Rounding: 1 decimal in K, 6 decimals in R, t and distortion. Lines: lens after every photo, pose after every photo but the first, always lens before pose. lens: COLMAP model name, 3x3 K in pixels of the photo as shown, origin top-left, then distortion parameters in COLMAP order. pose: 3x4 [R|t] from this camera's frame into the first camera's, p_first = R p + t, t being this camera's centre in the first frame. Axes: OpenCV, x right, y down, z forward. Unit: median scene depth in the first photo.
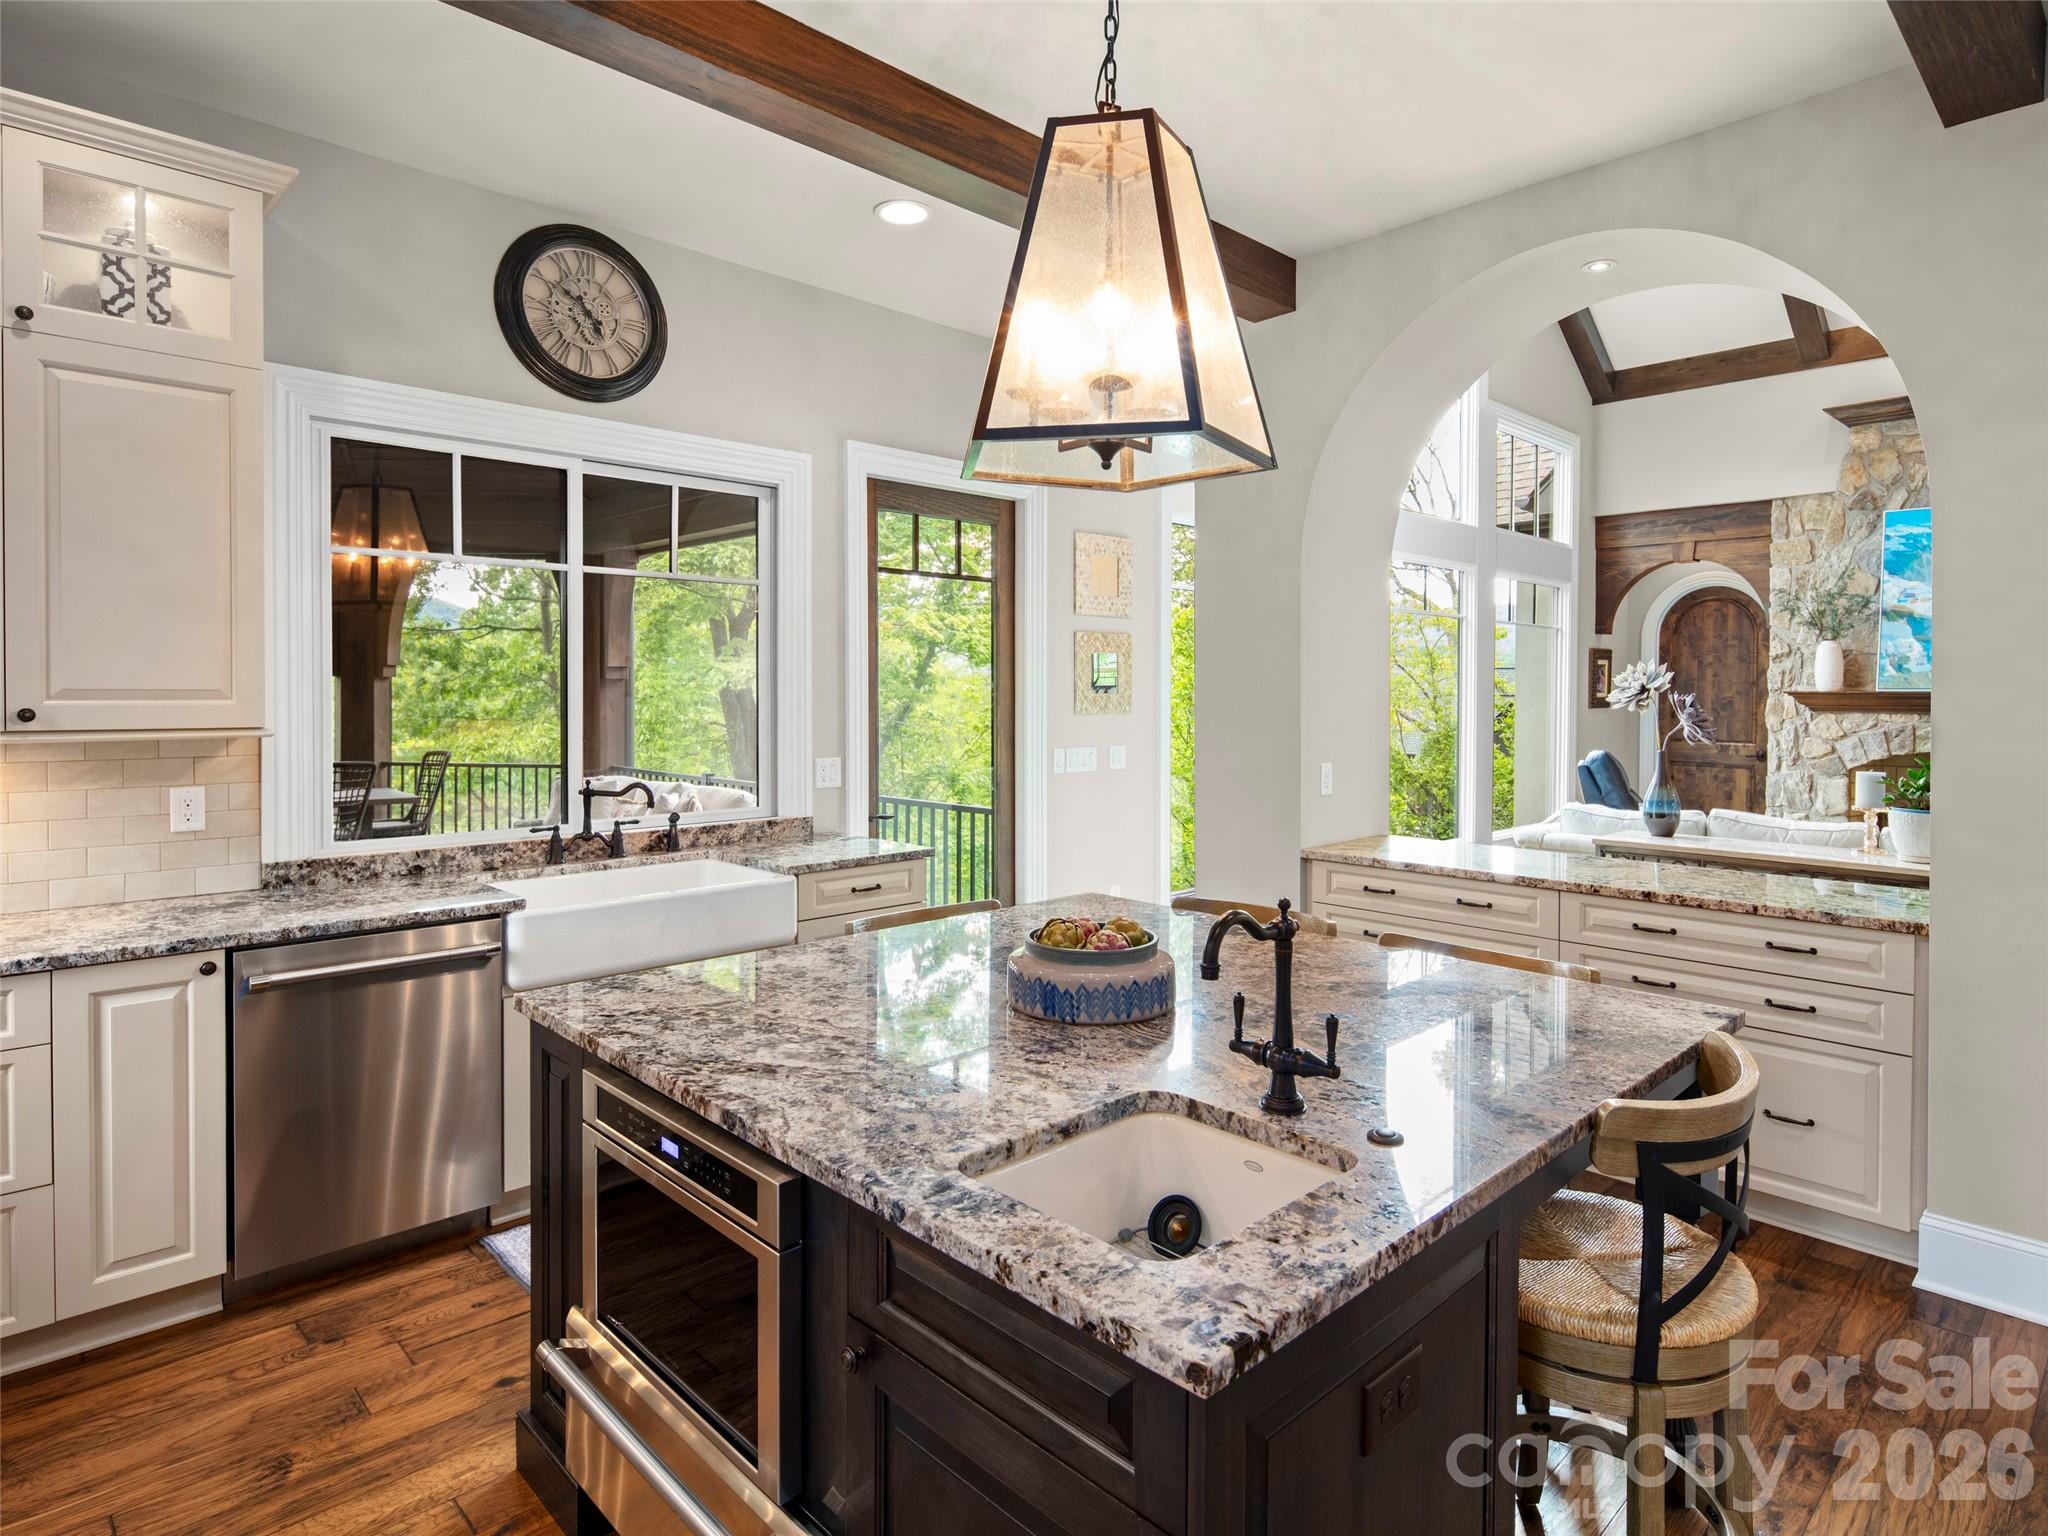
lens RADIAL K [[1133.2, 0, 1041.6], [0, 1133.2, 708.7], [0, 0, 1]] dist [0.002535, -0.000185]
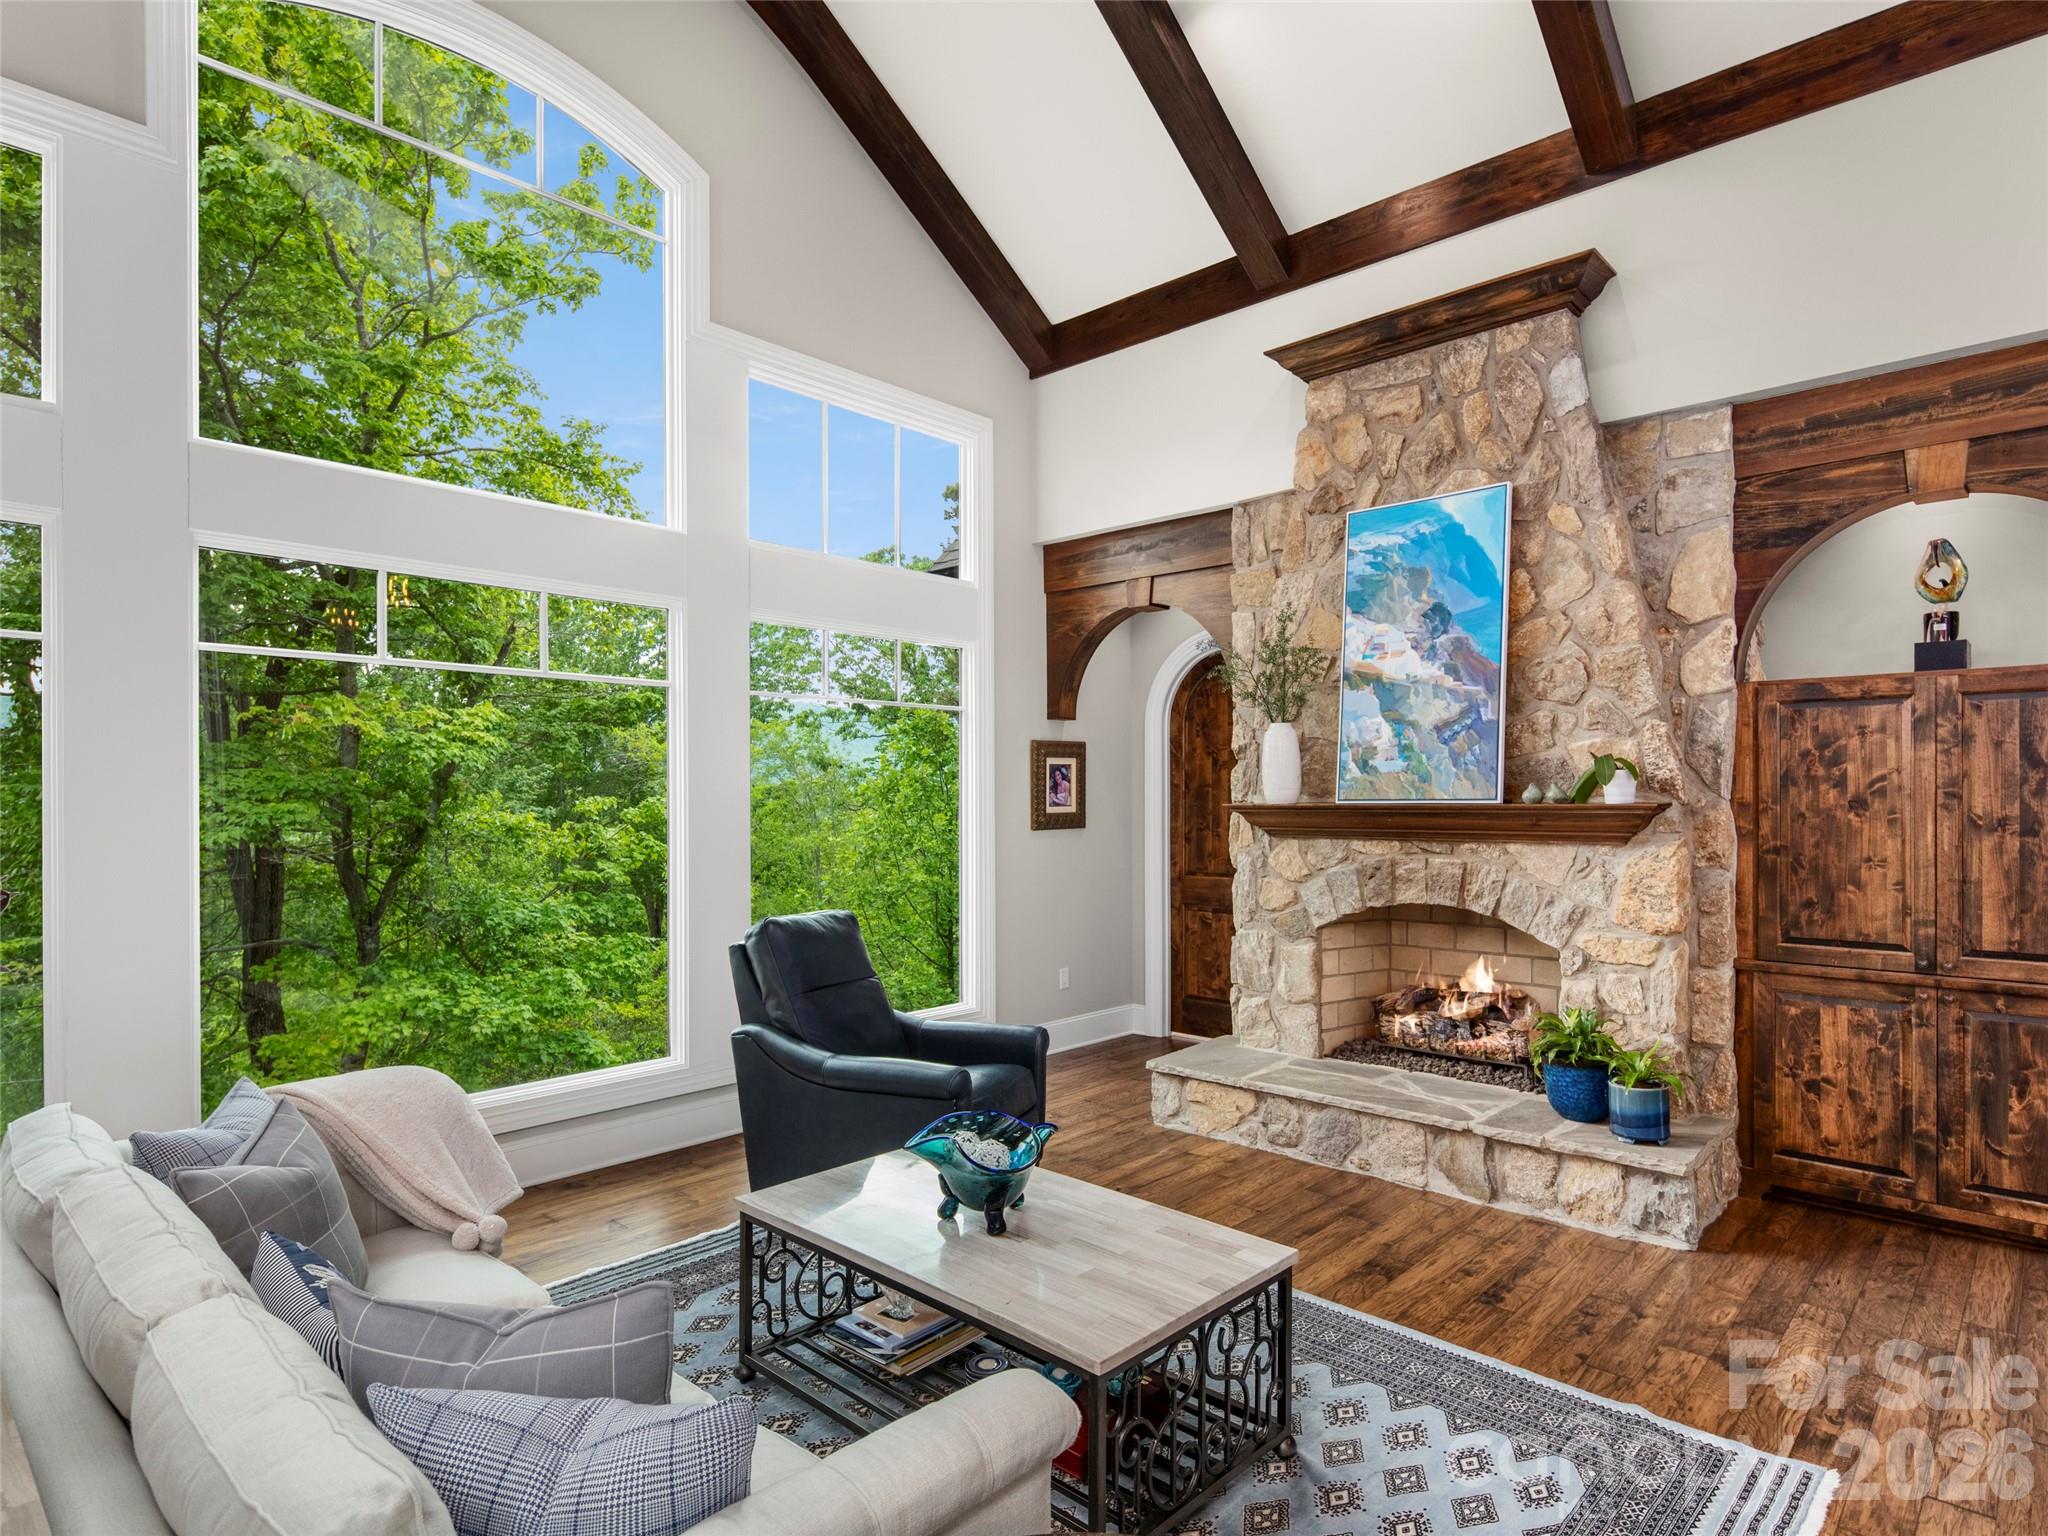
lens RADIAL K [[1127.2, 0, 1057.3], [0, 1127.2, 801.5], [0, 0, 1]] dist [0.002235, -0.000565]
pose [[0.997911, -0.008954, 0.063973, 0.555673], [0.009754, 0.999878, -0.012203, -0.010991], [-0.063856, 0.012801, 0.997877, 0.408307]]
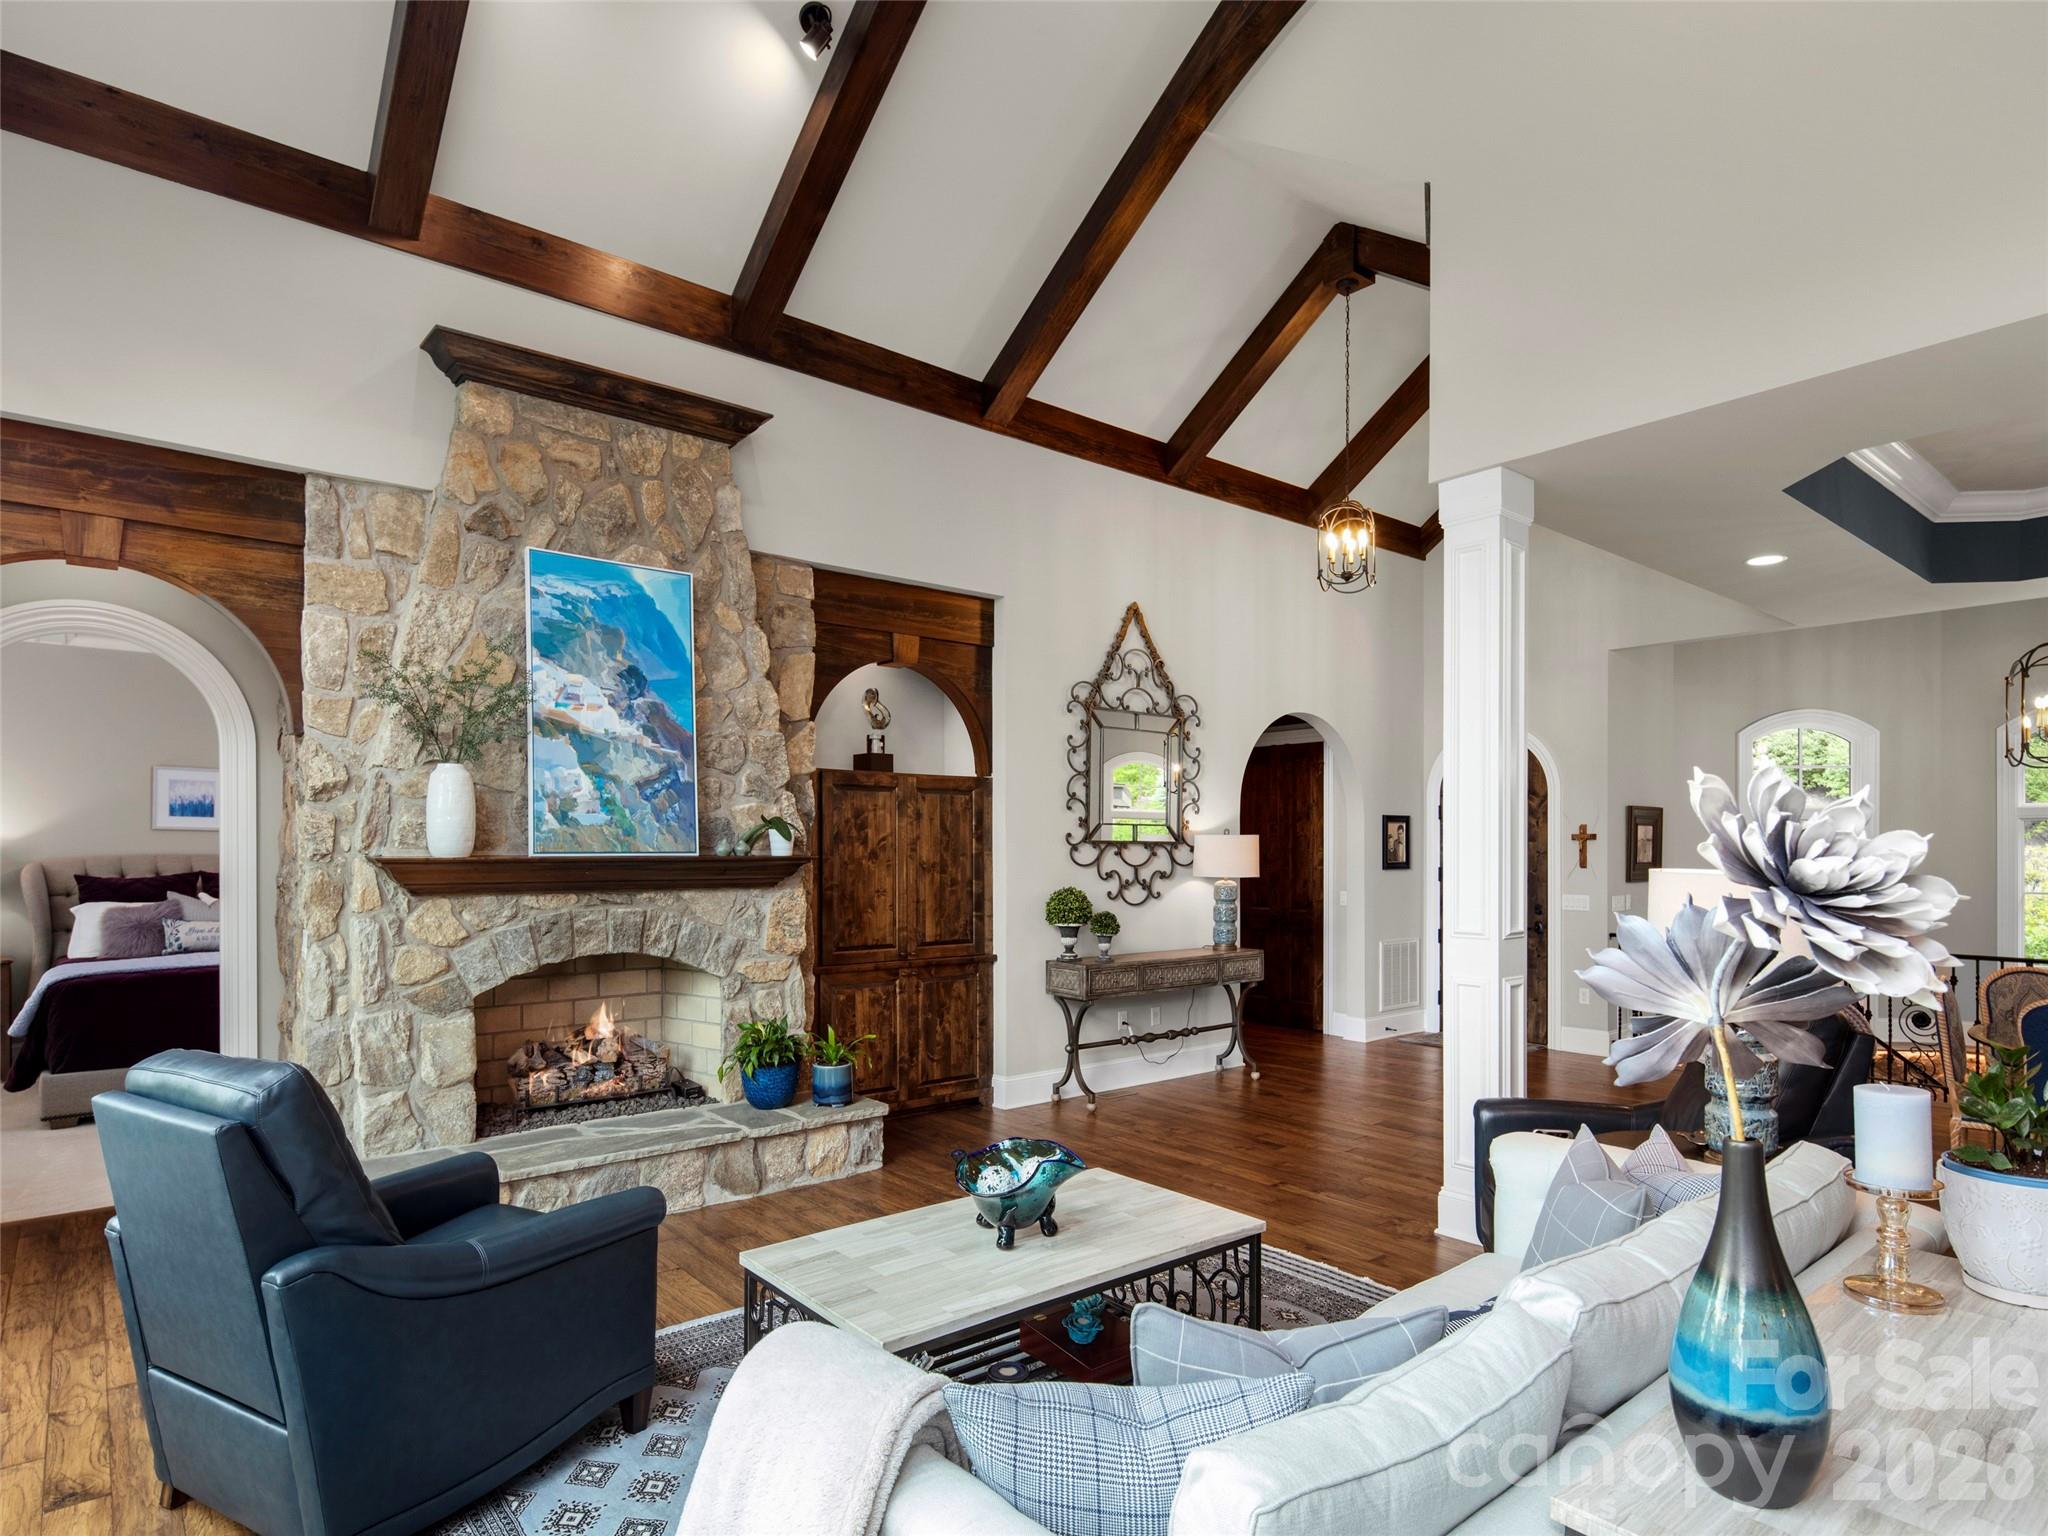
lens RADIAL K [[1129.4, 0, 1043.5], [0, 1129.4, 857.3], [0, 0, 1]] dist [0.003313, 0.000482]
pose [[0.067890, -0.012309, 0.997617, 0.186020], [0.015898, 0.999810, 0.011254, -0.017912], [-0.997566, 0.015096, 0.068072, 0.714626]]
